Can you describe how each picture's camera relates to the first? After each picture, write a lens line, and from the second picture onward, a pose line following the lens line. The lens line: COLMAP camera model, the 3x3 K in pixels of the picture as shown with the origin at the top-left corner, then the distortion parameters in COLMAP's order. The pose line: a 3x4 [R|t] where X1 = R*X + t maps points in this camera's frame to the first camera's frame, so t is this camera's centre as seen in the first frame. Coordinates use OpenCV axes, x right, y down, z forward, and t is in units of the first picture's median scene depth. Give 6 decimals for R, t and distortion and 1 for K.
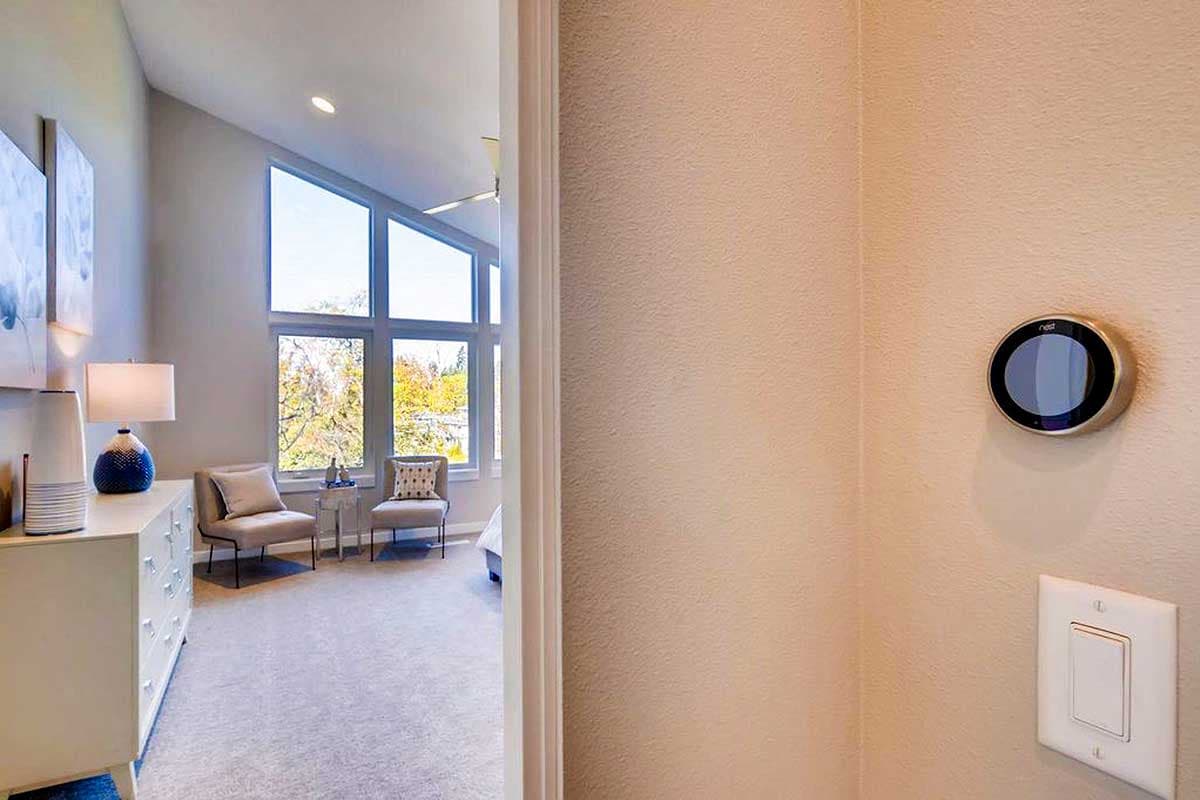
lens RADIAL K [[598.6, 0, 594.2], [0, 598.6, 406.0], [0, 0, 1]] dist [-0.000784, 0.000142]
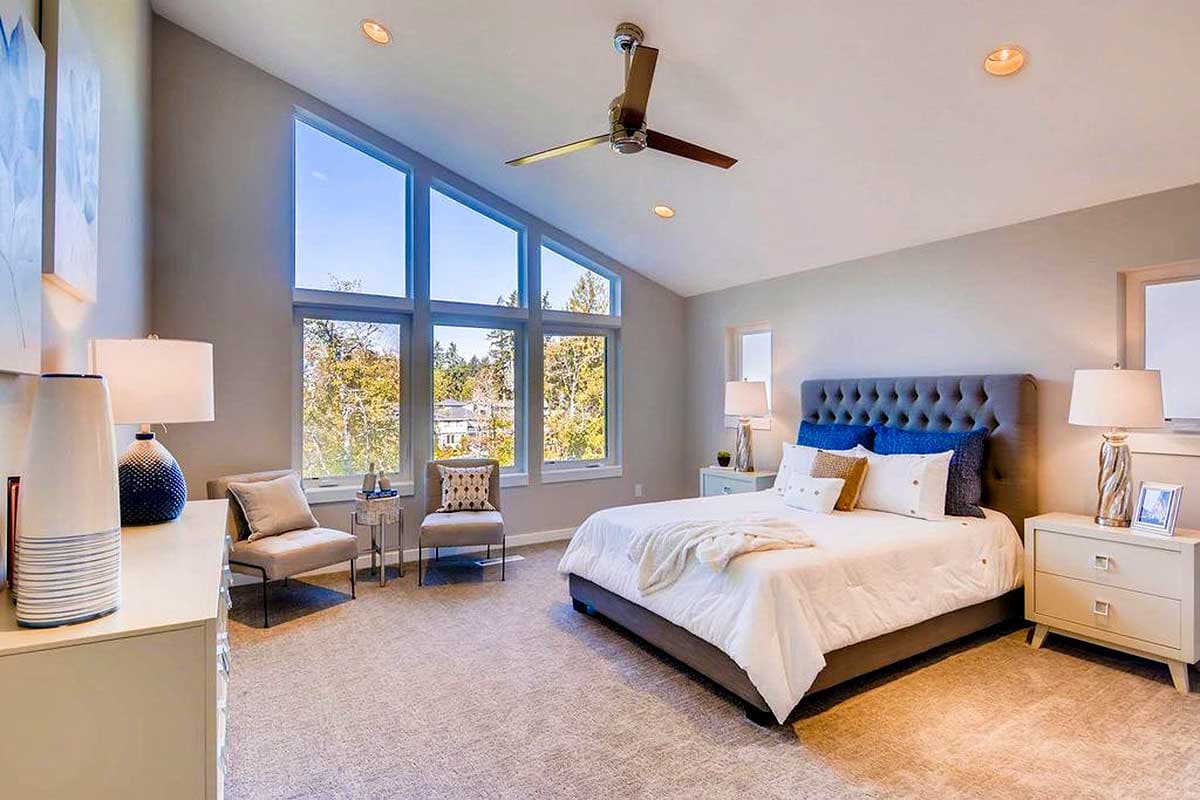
lens RADIAL K [[584.6, 0, 600.0], [0, 584.6, 400.0], [0, 0, 1]] dist [-0.003851, -0.002041]
pose [[0.998277, 0.004148, 0.058539, -0.165628], [-0.003926, 0.999985, -0.003907, -0.000367], [-0.058554, 0.003671, 0.998277, 0.160146]]
